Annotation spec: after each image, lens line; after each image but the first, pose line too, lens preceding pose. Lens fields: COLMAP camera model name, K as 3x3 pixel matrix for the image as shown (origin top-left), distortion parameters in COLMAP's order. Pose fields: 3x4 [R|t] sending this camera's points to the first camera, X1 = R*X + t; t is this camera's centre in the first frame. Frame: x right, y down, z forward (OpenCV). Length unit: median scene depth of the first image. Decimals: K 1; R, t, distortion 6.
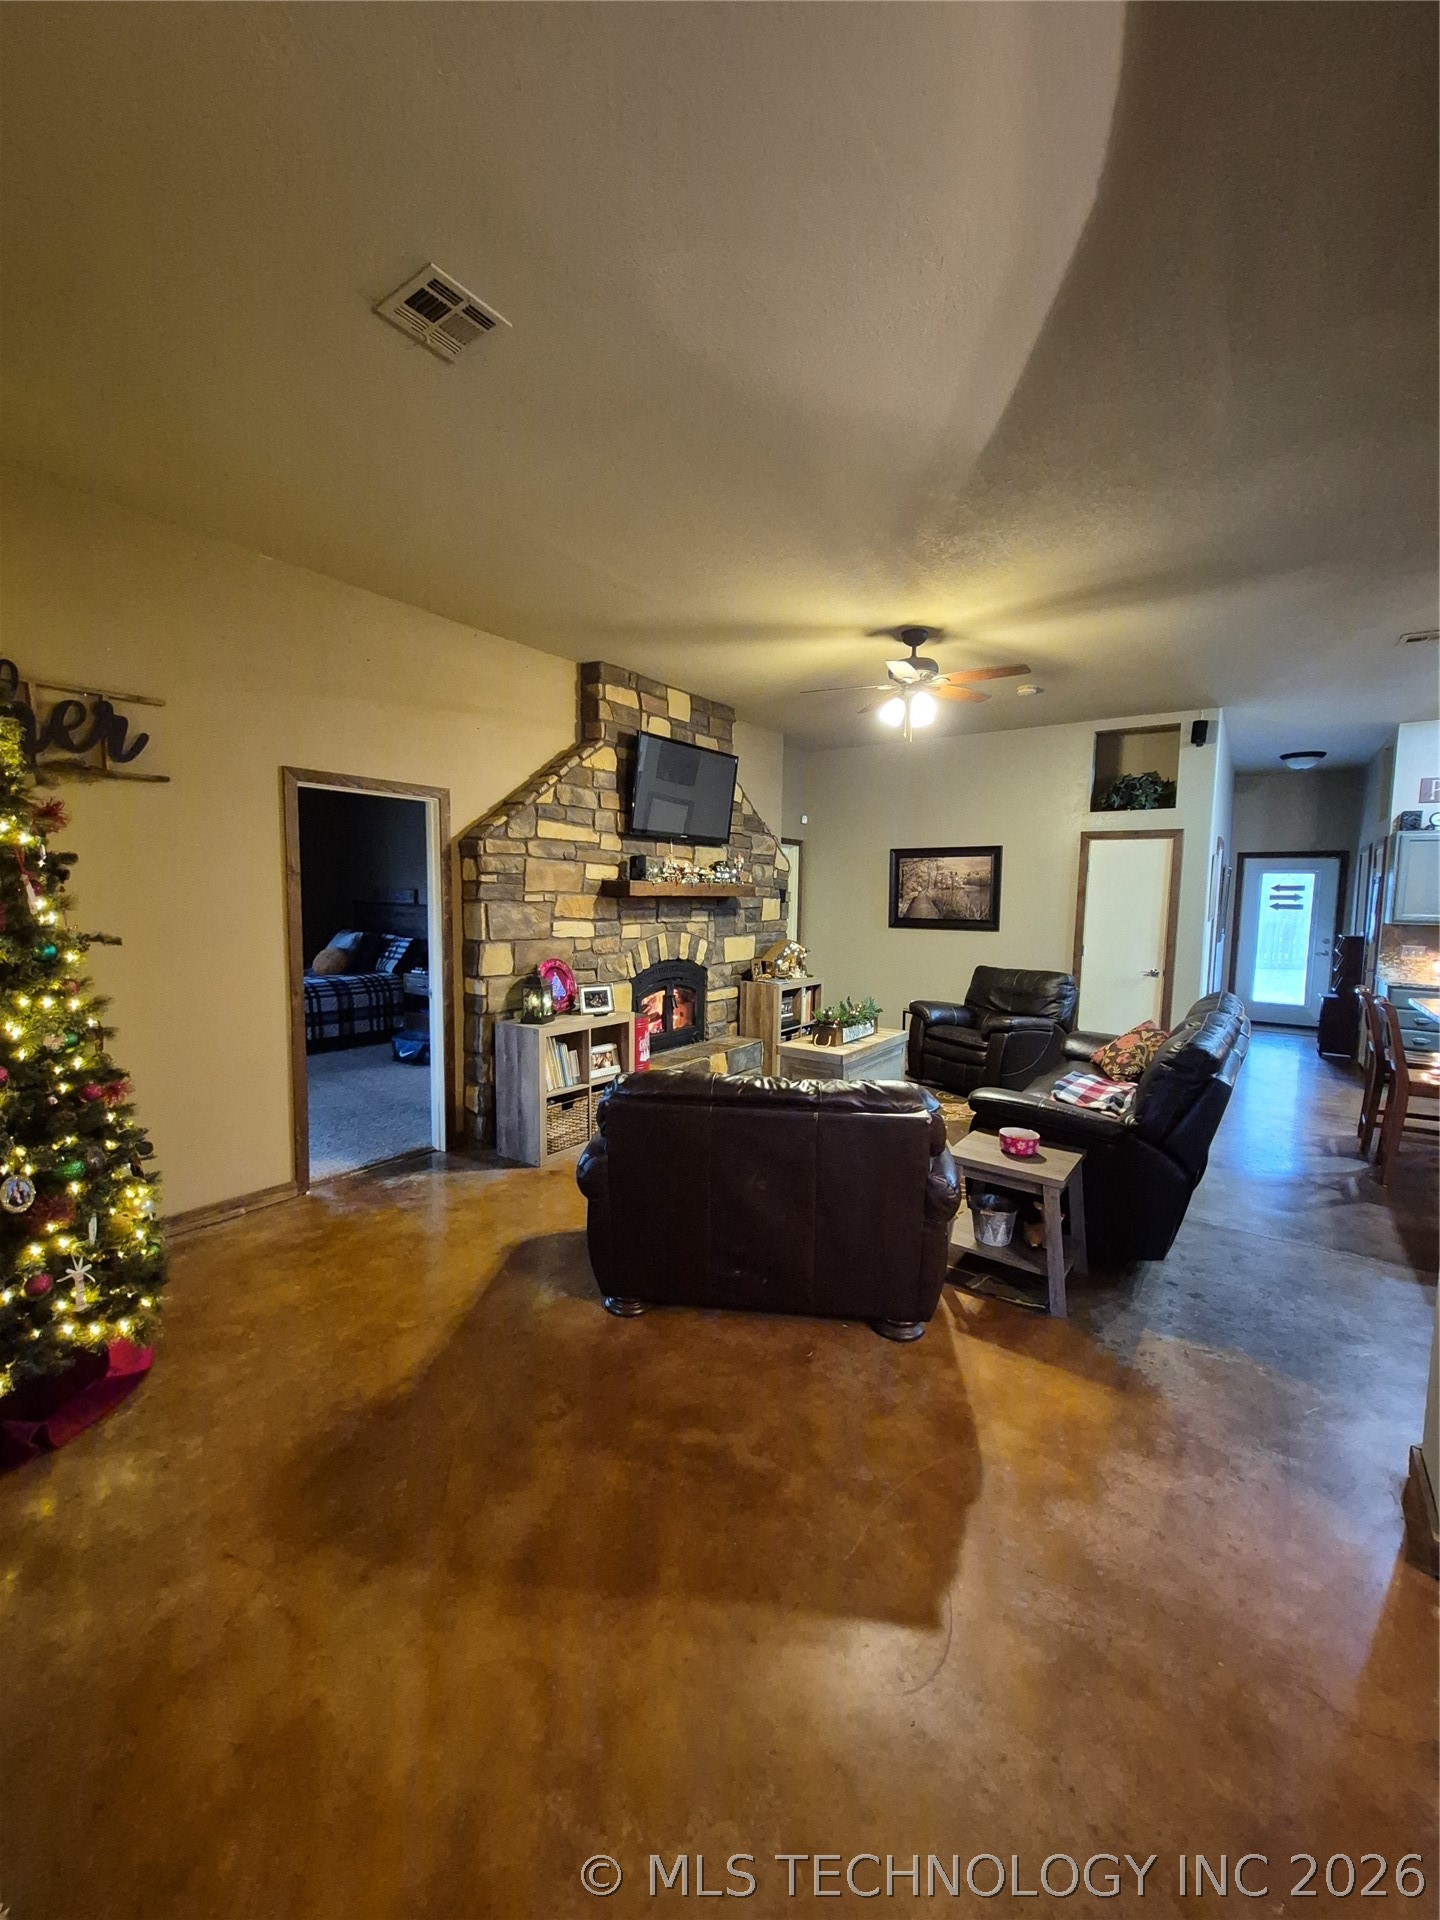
lens RADIAL K [[750.0, 0, 711.4], [0, 750.0, 951.6], [0, 0, 1]] dist [0.003015, -0.000105]
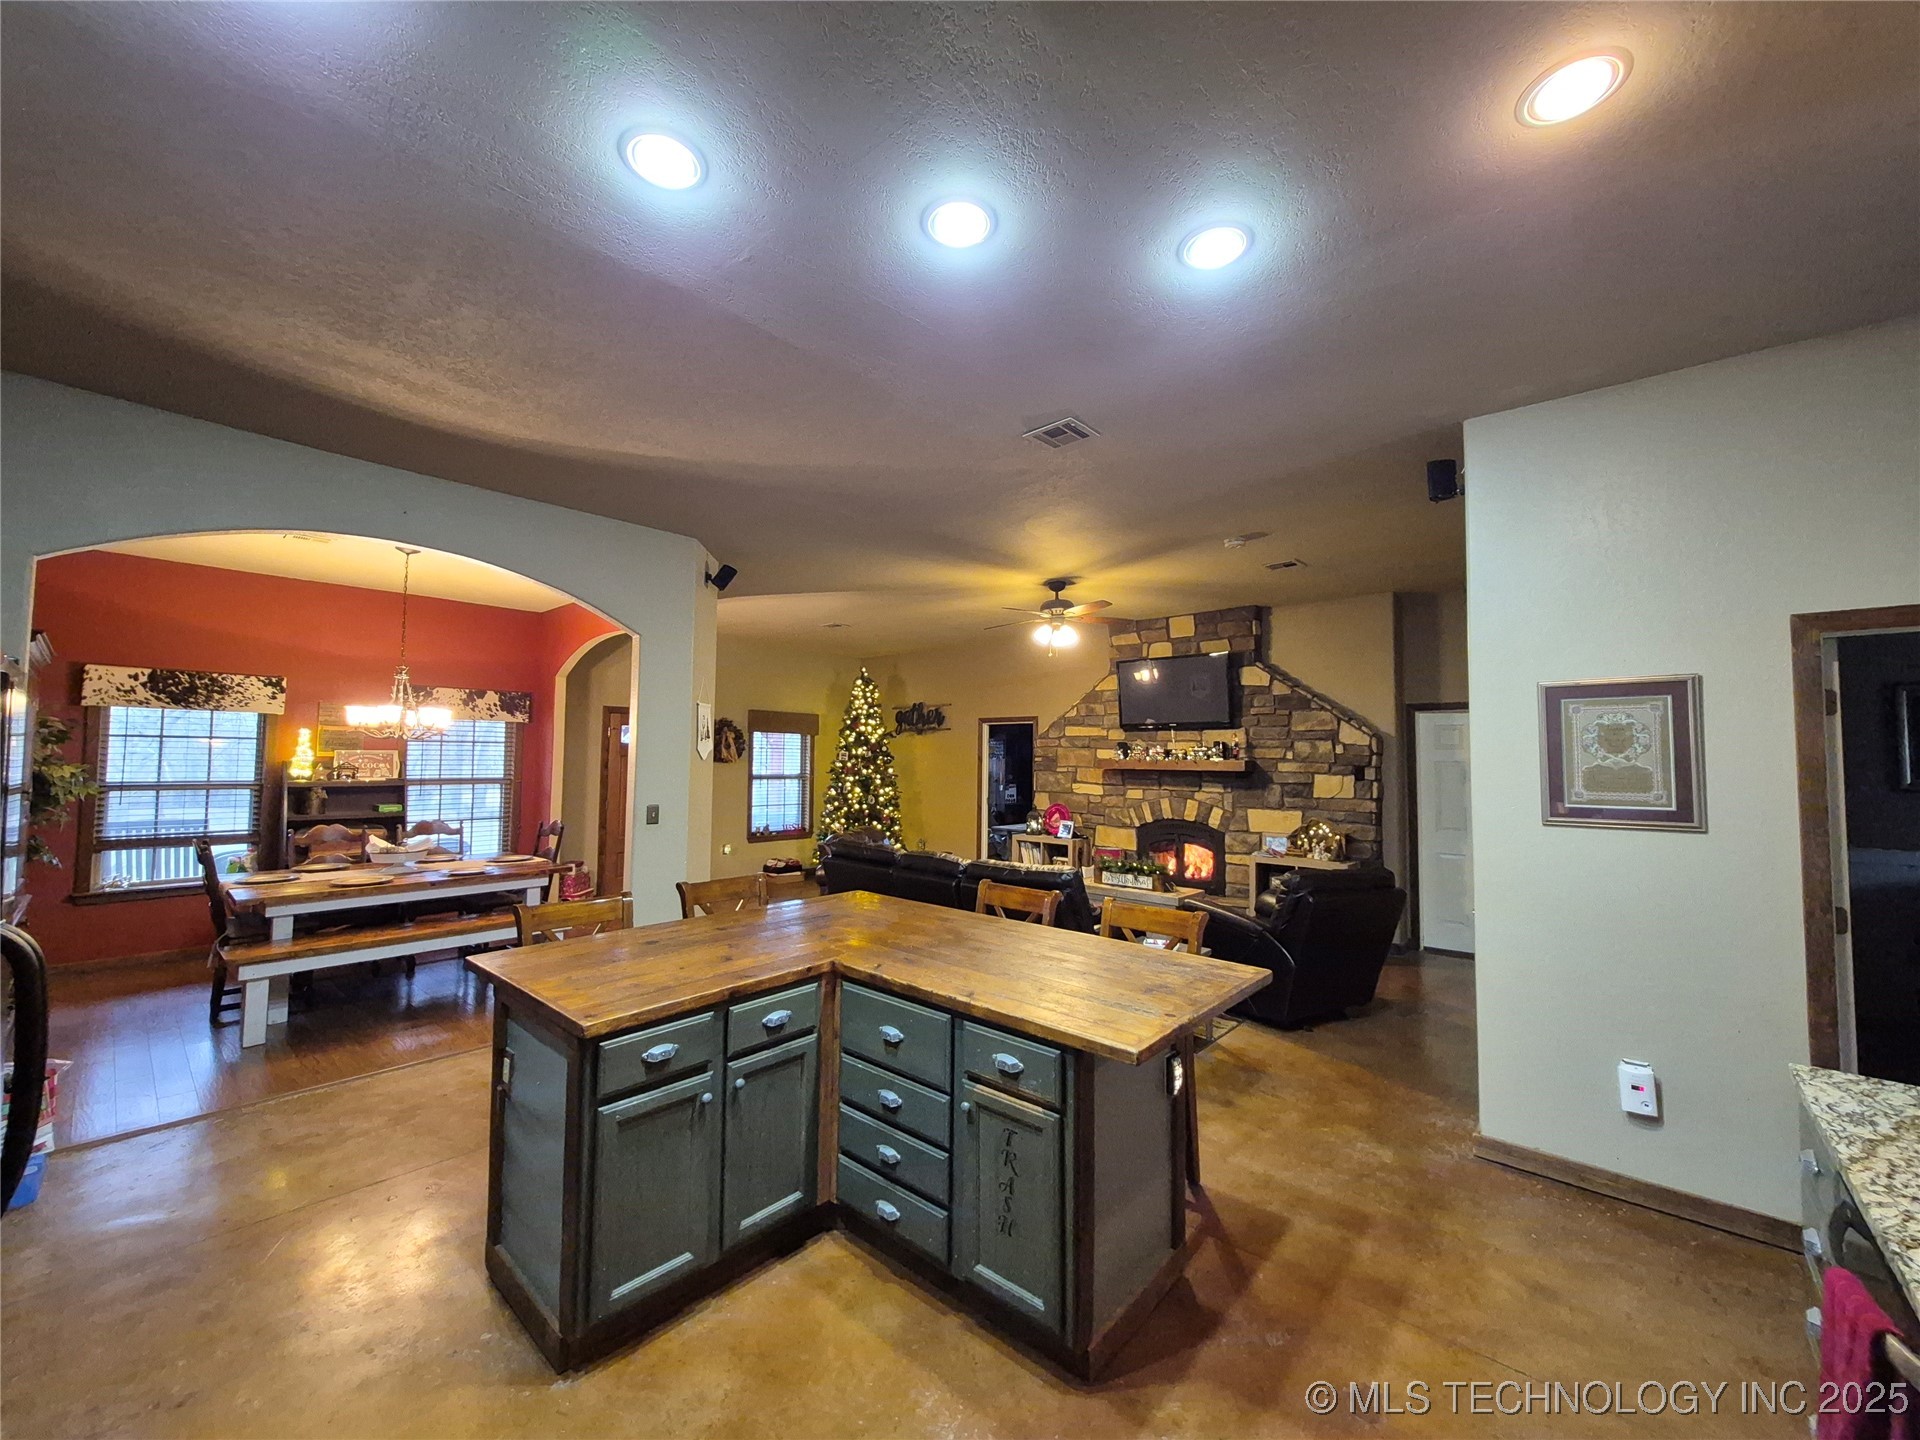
lens RADIAL K [[752.1, 0, 951.4], [0, 752.1, 724.4], [0, 0, 1]] dist [0.004534, -0.000939]
pose [[-0.089818, -0.064068, -0.993895, 1.446174], [-0.092839, 0.994122, -0.055693, -0.049437], [0.991622, 0.087270, -0.095239, 0.816652]]
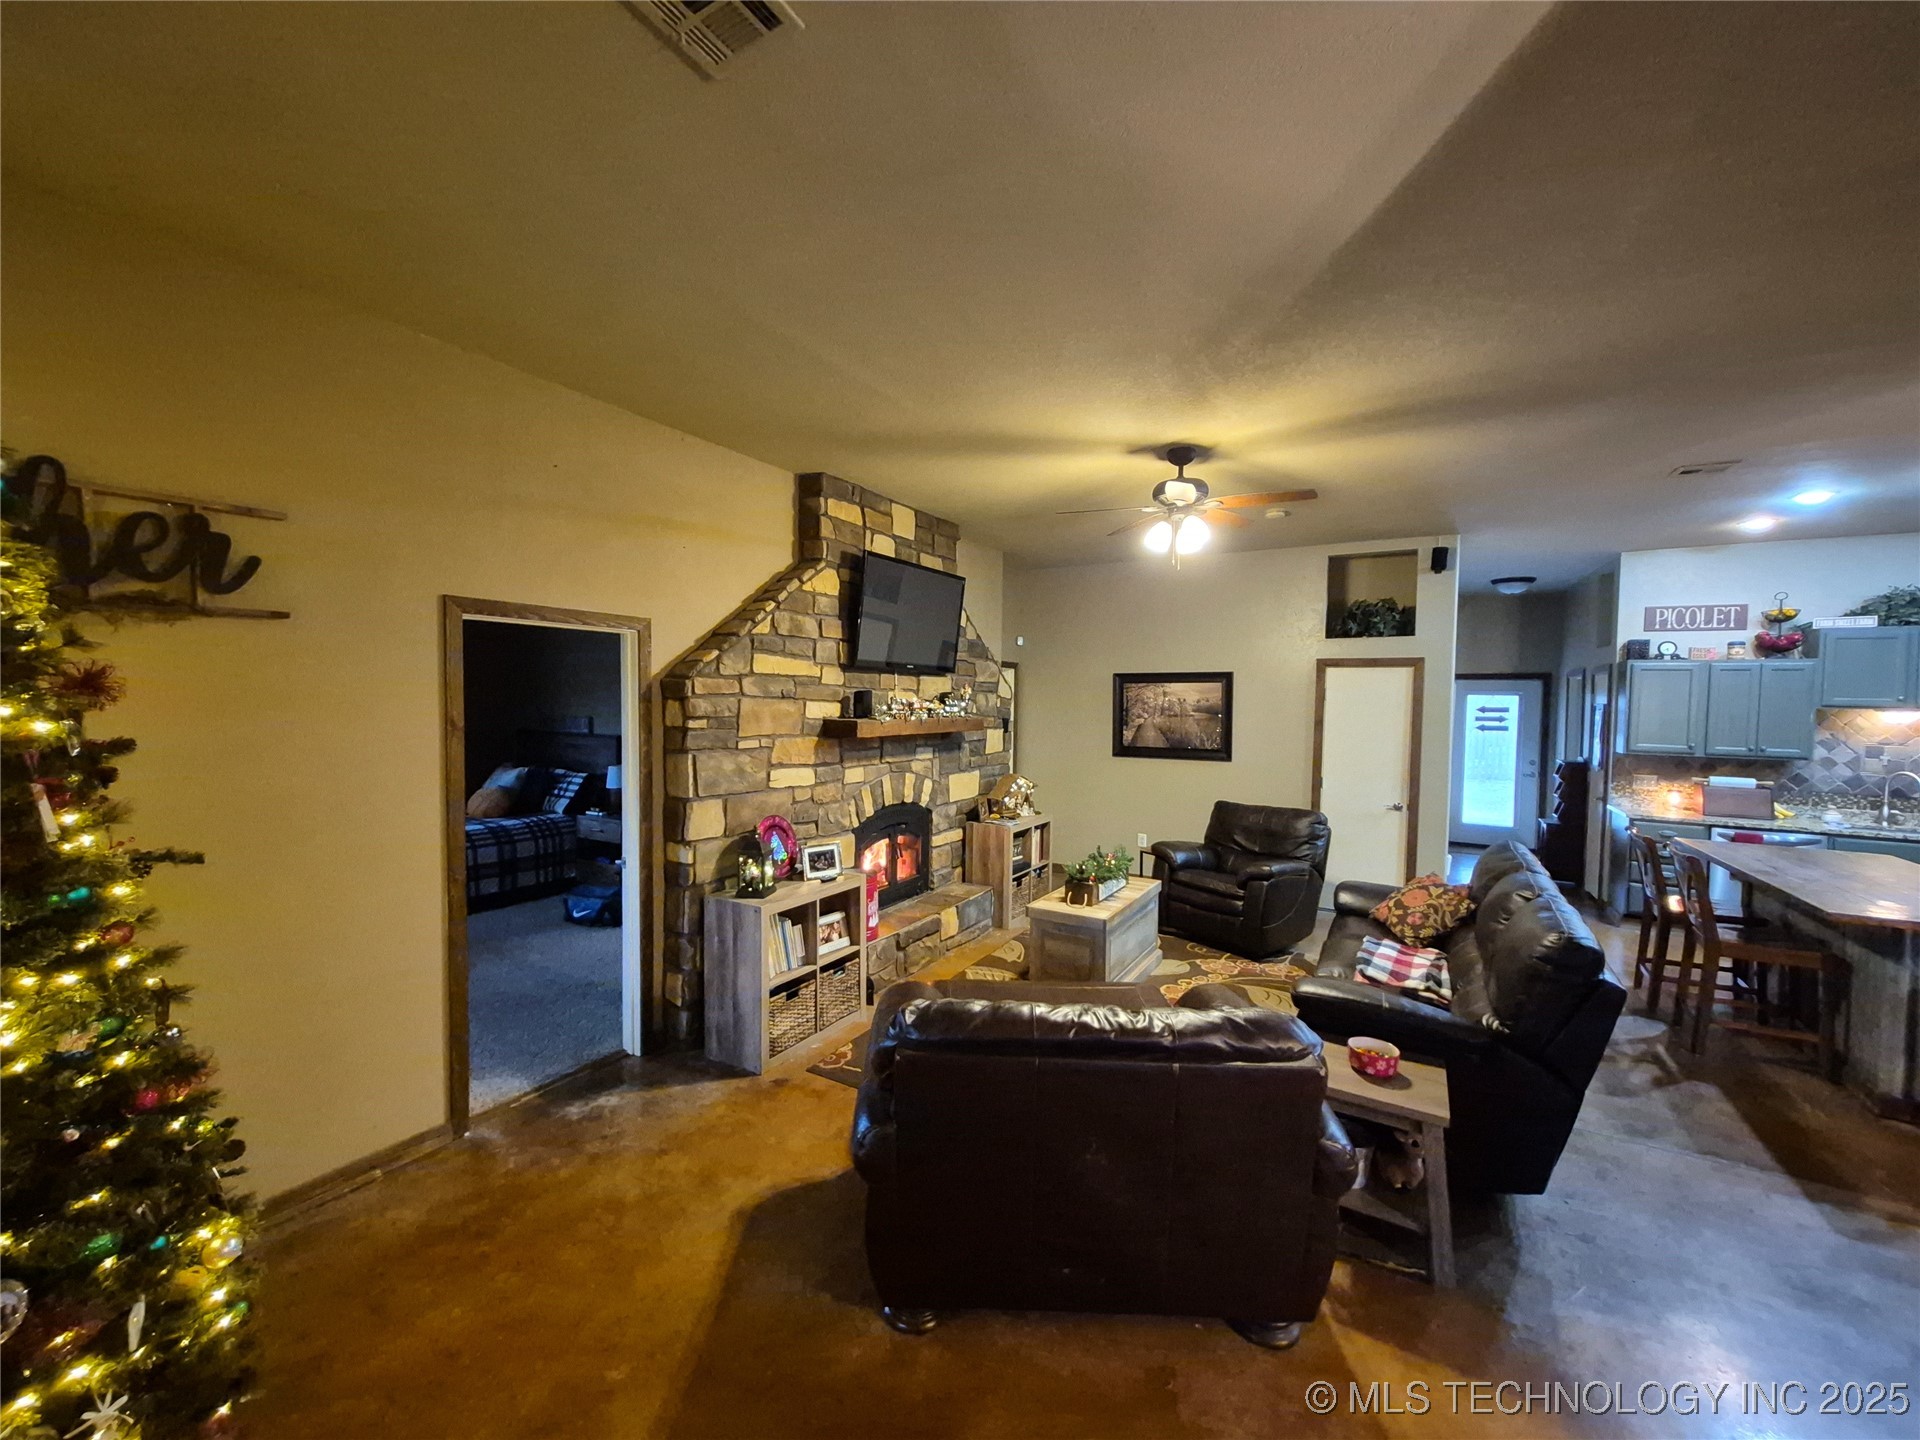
lens RADIAL K [[752.1, 0, 951.4], [0, 752.1, 724.4], [0, 0, 1]] dist [0.004534, -0.000939]
pose [[0.995834, -0.005727, 0.091003, -0.076983], [0.009736, 0.998999, -0.043667, -0.049409], [-0.090662, 0.044371, 0.994893, 0.115042]]
